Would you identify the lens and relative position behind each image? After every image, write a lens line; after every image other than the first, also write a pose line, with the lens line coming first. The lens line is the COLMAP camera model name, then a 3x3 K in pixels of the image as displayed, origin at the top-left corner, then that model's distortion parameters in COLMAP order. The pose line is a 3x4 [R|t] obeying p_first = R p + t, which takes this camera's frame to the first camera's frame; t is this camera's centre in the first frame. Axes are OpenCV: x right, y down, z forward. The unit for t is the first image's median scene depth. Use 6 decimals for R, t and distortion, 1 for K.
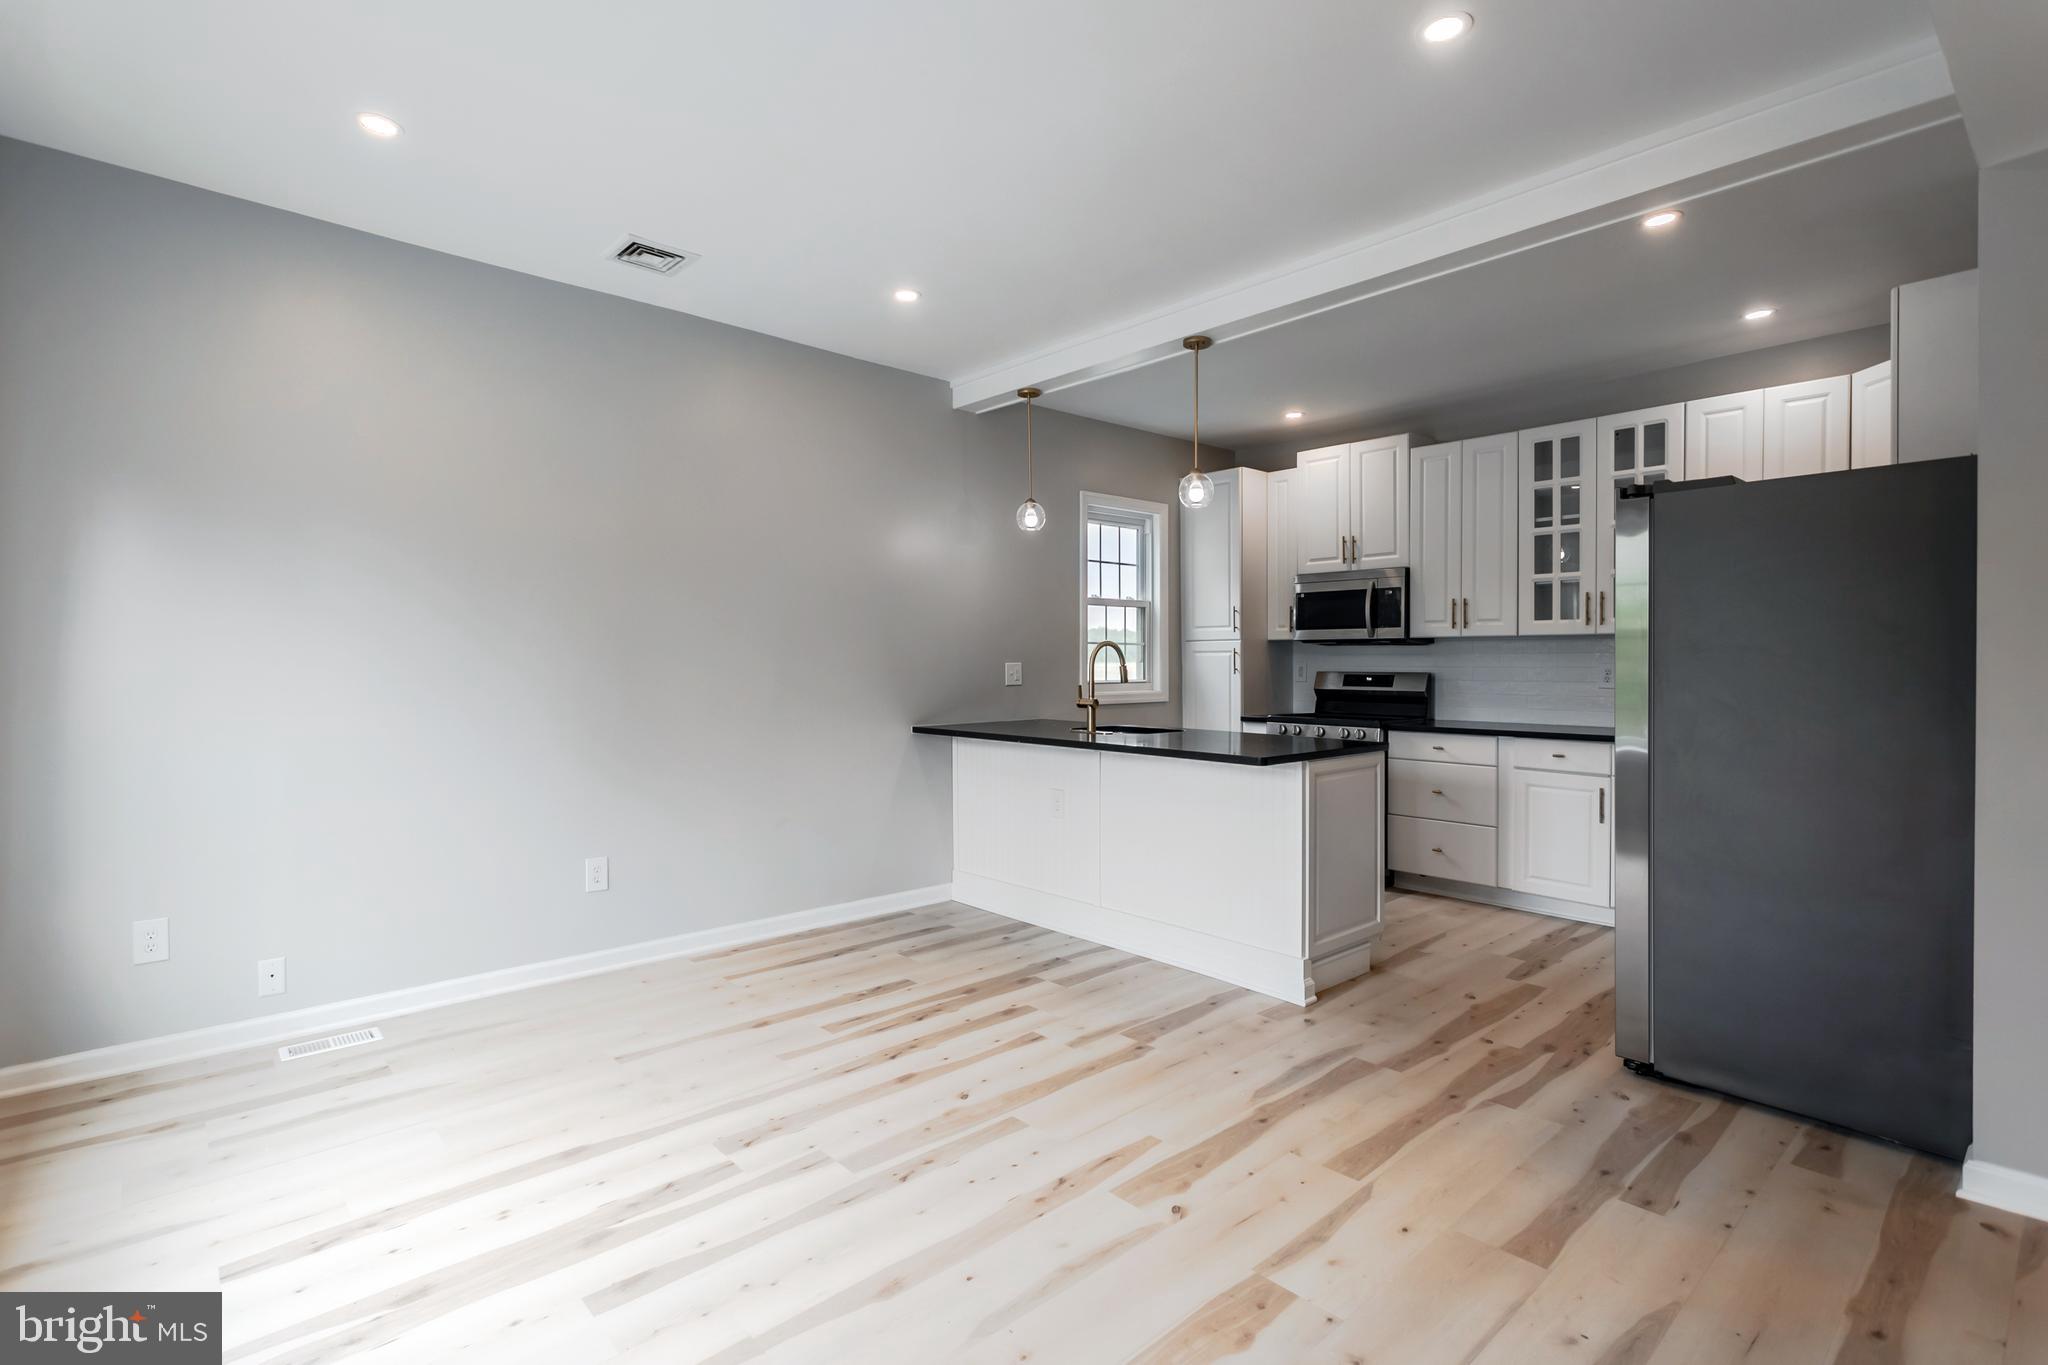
lens RADIAL K [[964.2, 0, 1020.7], [0, 964.2, 674.7], [0, 0, 1]] dist [0.002170, 0.000698]
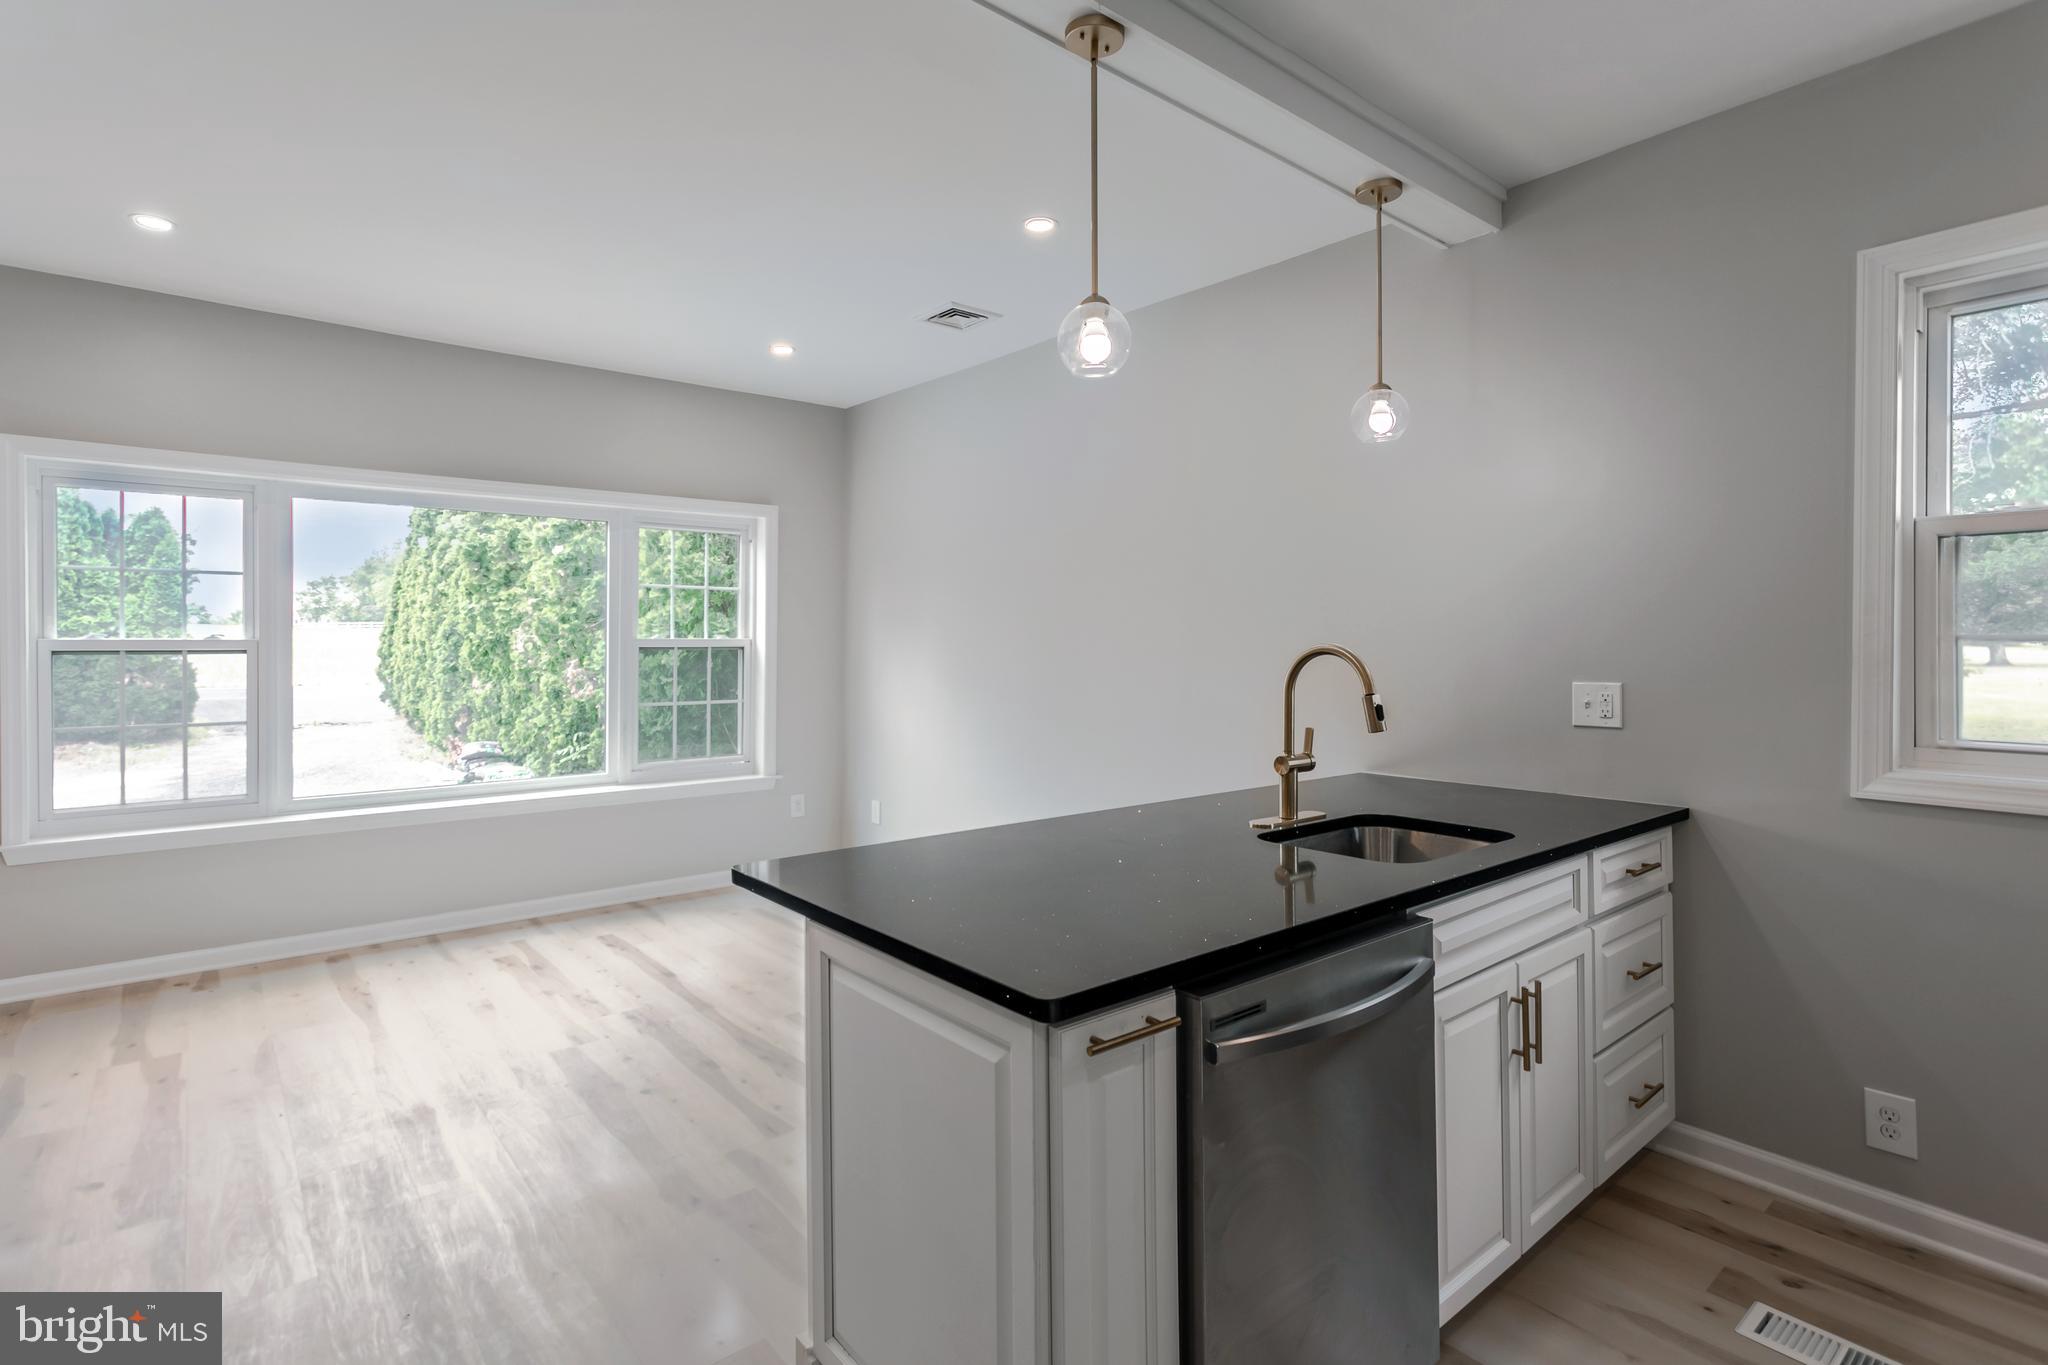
lens RADIAL K [[971.6, 0, 1031.1], [0, 971.6, 638.7], [0, 0, 1]] dist [0.003447, 0.000433]
pose [[-0.027948, -0.003008, -0.999605, 0.531009], [-0.015764, 0.999872, -0.002568, -0.030522], [0.999485, 0.015686, -0.027992, 0.773342]]
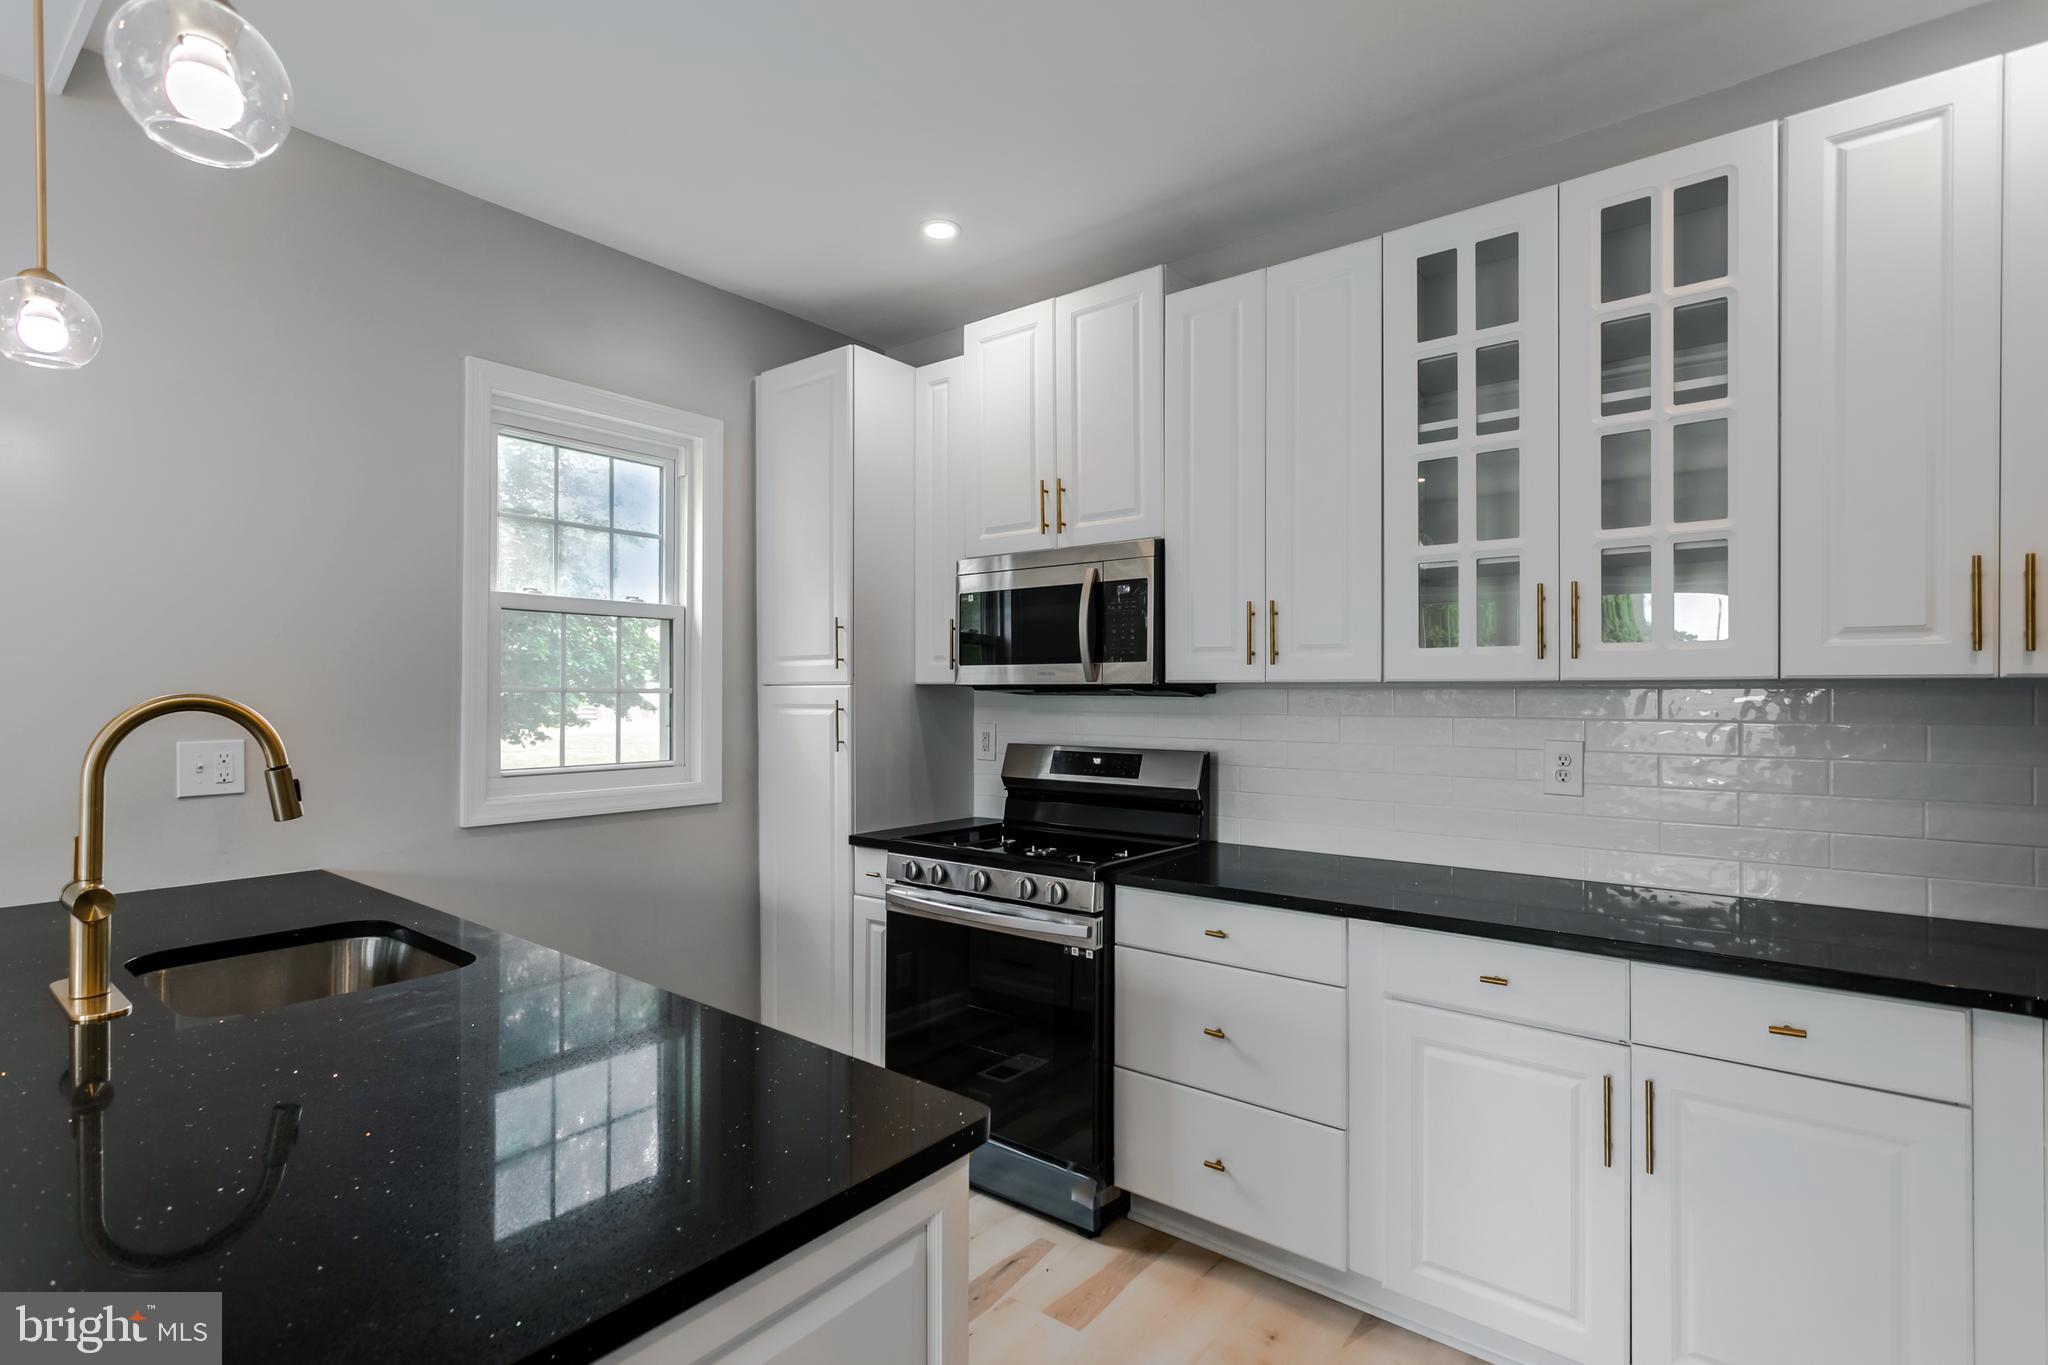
lens RADIAL K [[981.9, 0, 977.8], [0, 981.9, 692.3], [0, 0, 1]] dist [0.000265, 0.000561]
pose [[0.988804, 0.004723, 0.149144, 0.262506], [-0.002047, 0.999834, -0.018095, -0.027186], [-0.149204, 0.017588, 0.988650, 0.582551]]
